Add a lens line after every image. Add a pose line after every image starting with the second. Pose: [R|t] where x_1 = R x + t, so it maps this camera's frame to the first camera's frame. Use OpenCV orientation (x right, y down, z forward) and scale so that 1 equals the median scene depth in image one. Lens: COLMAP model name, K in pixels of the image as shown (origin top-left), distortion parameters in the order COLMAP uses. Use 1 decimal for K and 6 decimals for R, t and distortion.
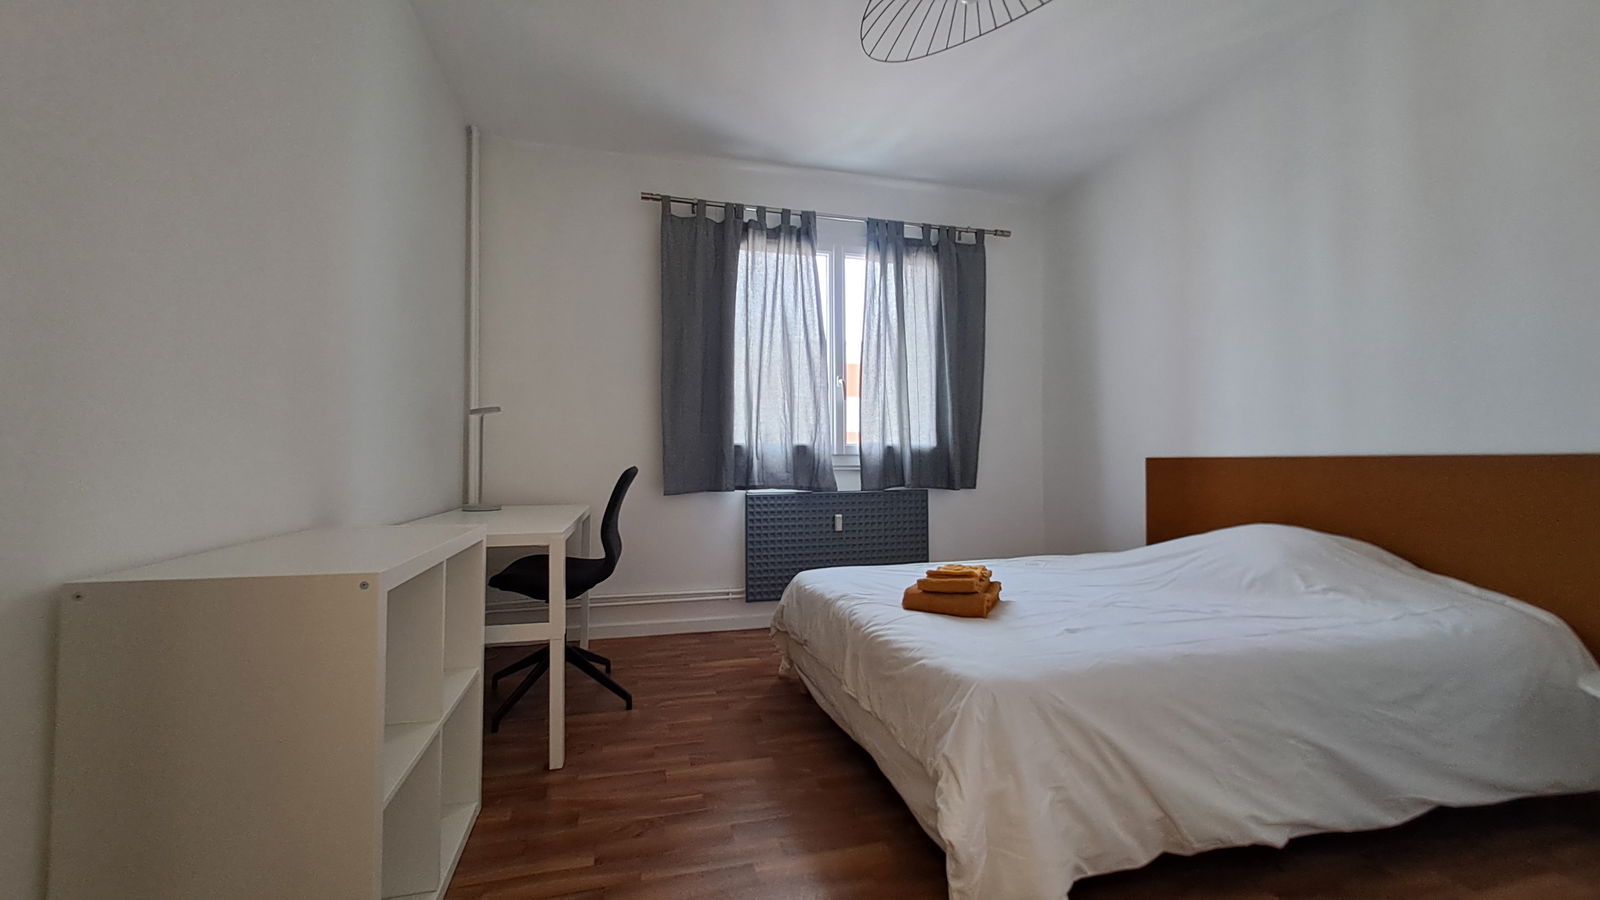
lens RADIAL K [[629.9, 0, 789.3], [0, 629.9, 448.6], [0, 0, 1]] dist [-0.000138, -0.000077]
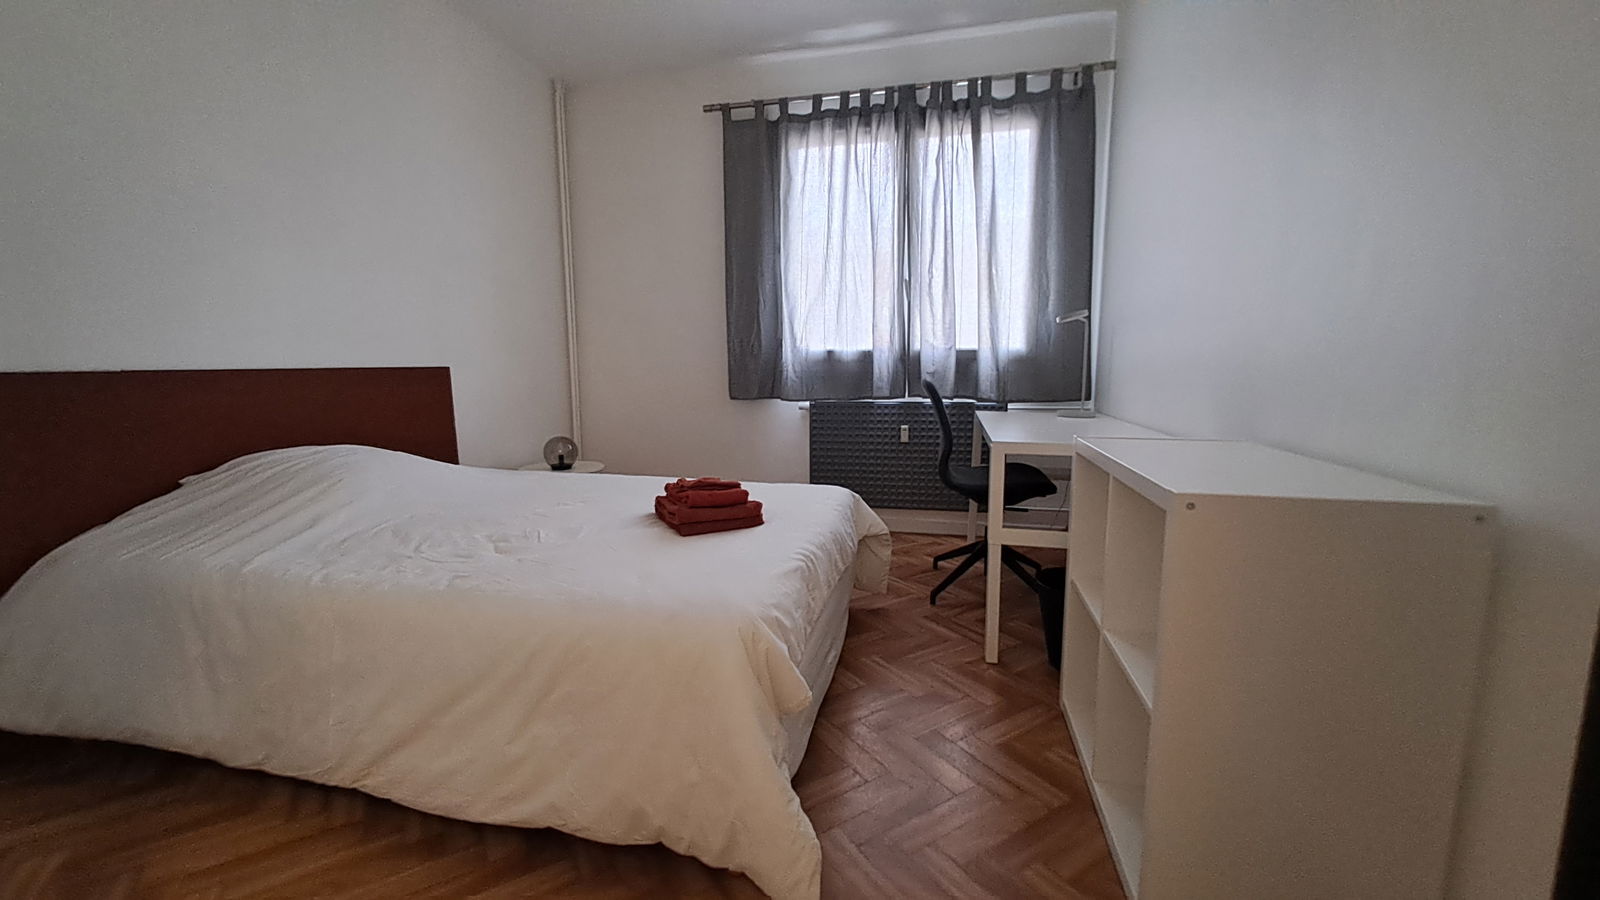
lens RADIAL K [[607.4, 0, 801.0], [0, 607.4, 467.9], [0, 0, 1]] dist [-0.000087, -0.000018]
pose [[0.886400, 0.069448, -0.457680, 0.368207], [0.015647, 0.983623, 0.179557, -0.001238], [0.462655, -0.166320, 0.870797, 0.107436]]
